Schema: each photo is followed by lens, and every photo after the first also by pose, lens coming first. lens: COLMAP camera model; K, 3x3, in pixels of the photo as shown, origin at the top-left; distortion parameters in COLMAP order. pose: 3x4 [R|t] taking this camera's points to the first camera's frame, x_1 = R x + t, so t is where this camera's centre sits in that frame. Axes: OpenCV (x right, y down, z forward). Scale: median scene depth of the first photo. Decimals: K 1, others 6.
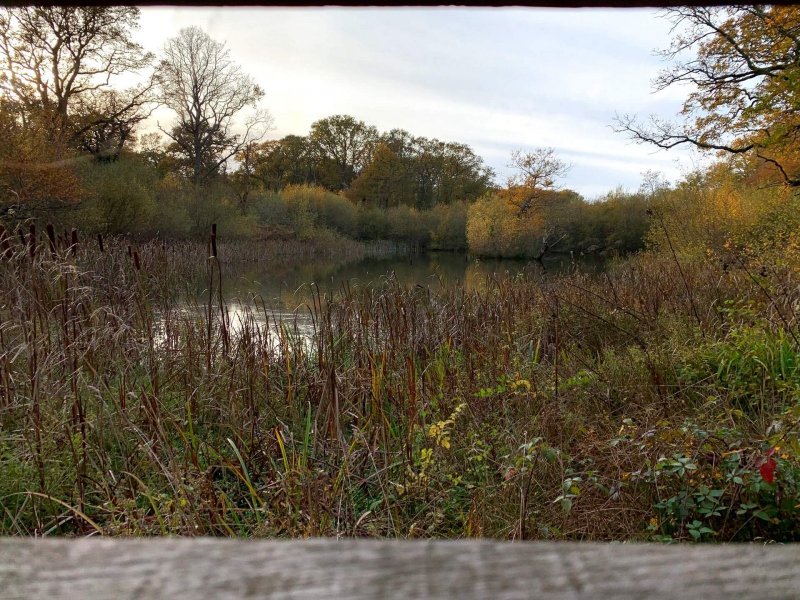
lens RADIAL K [[594.1, 0, 400.0], [0, 594.1, 300.0], [0, 0, 1]] dist [0.001646, -0.002042]
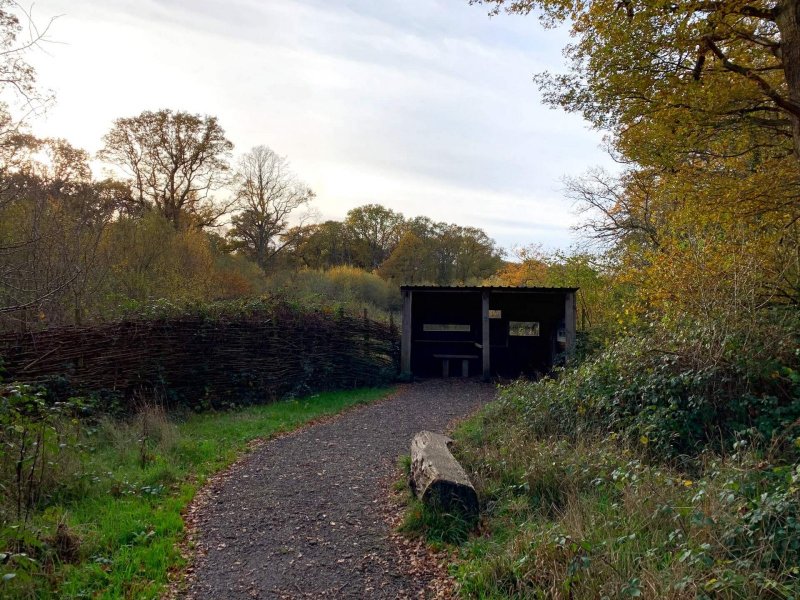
lens RADIAL K [[594.1, 0, 400.0], [0, 594.1, 300.0], [0, 0, 1]] dist [0.001646, -0.002042]
pose [[0.999300, 0.003661, -0.037228, -0.001855], [-0.007904, 0.993395, -0.114474, 0.009453], [0.036563, 0.114689, 0.992728, -0.135771]]
